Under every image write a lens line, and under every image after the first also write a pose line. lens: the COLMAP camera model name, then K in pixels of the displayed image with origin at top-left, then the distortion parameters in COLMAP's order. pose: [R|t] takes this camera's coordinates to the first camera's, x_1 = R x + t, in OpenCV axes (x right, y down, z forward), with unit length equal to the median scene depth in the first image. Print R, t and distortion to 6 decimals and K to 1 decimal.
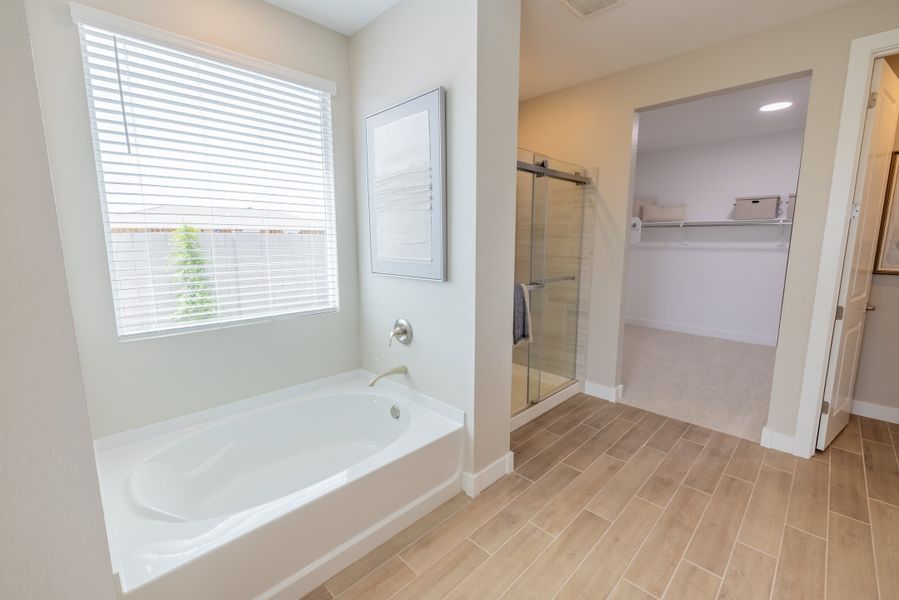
lens RADIAL K [[390.6, 0, 458.5], [0, 390.6, 299.3], [0, 0, 1]] dist [-0.000086, -0.000204]
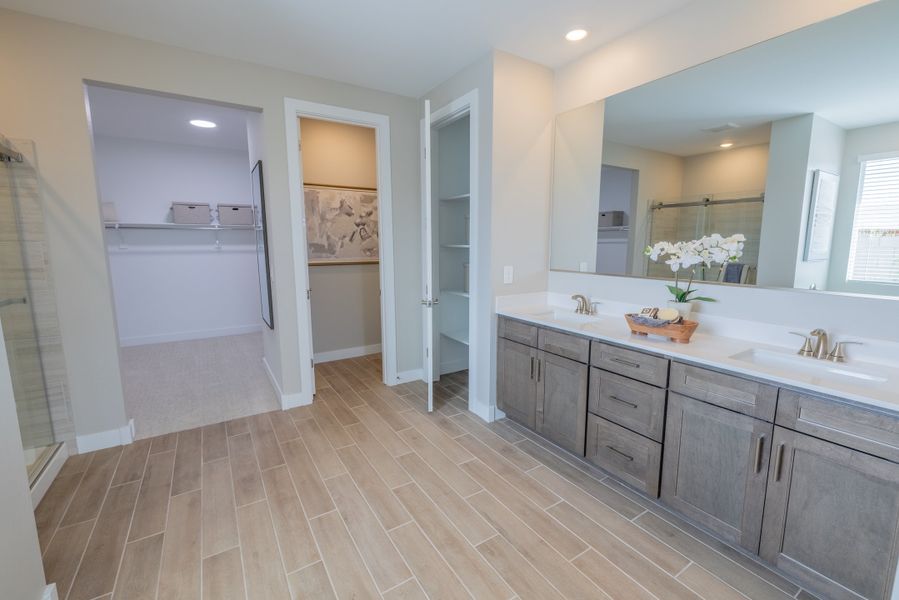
lens RADIAL K [[378.6, 0, 449.2], [0, 378.6, 298.0], [0, 0, 1]] dist [0.001988, 0.000025]
pose [[0.231367, -0.142881, 0.962317, -0.176337], [0.149912, 0.982578, 0.109847, -0.021319], [-0.961247, 0.118848, 0.248756, 0.141654]]
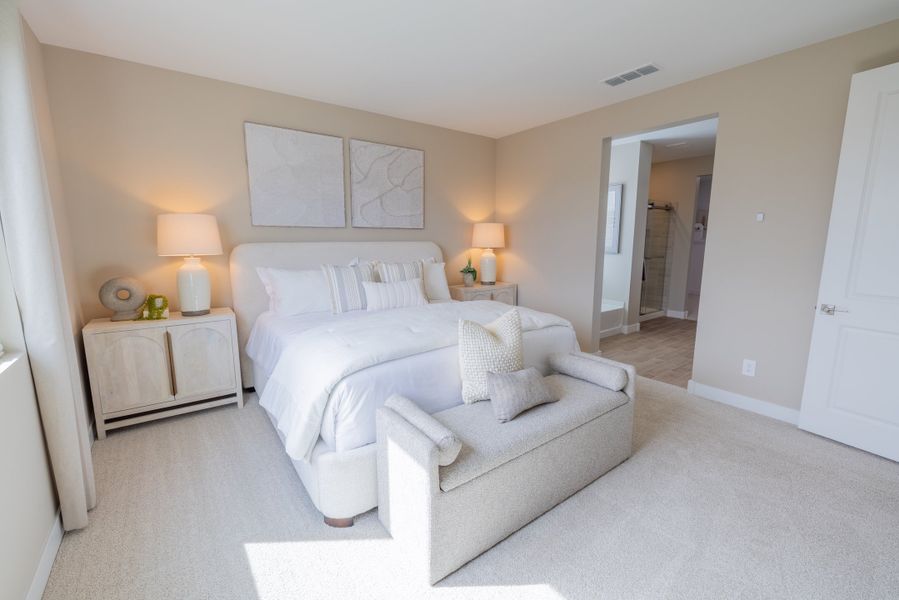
lens RADIAL K [[378.6, 0, 449.2], [0, 378.6, 298.0], [0, 0, 1]] dist [0.001988, 0.000025]
pose [[0.986147, 0.022370, -0.164356, -0.497770], [-0.021158, 0.999735, 0.009123, 0.174122], [0.164517, -0.005519, 0.986359, -1.184982]]
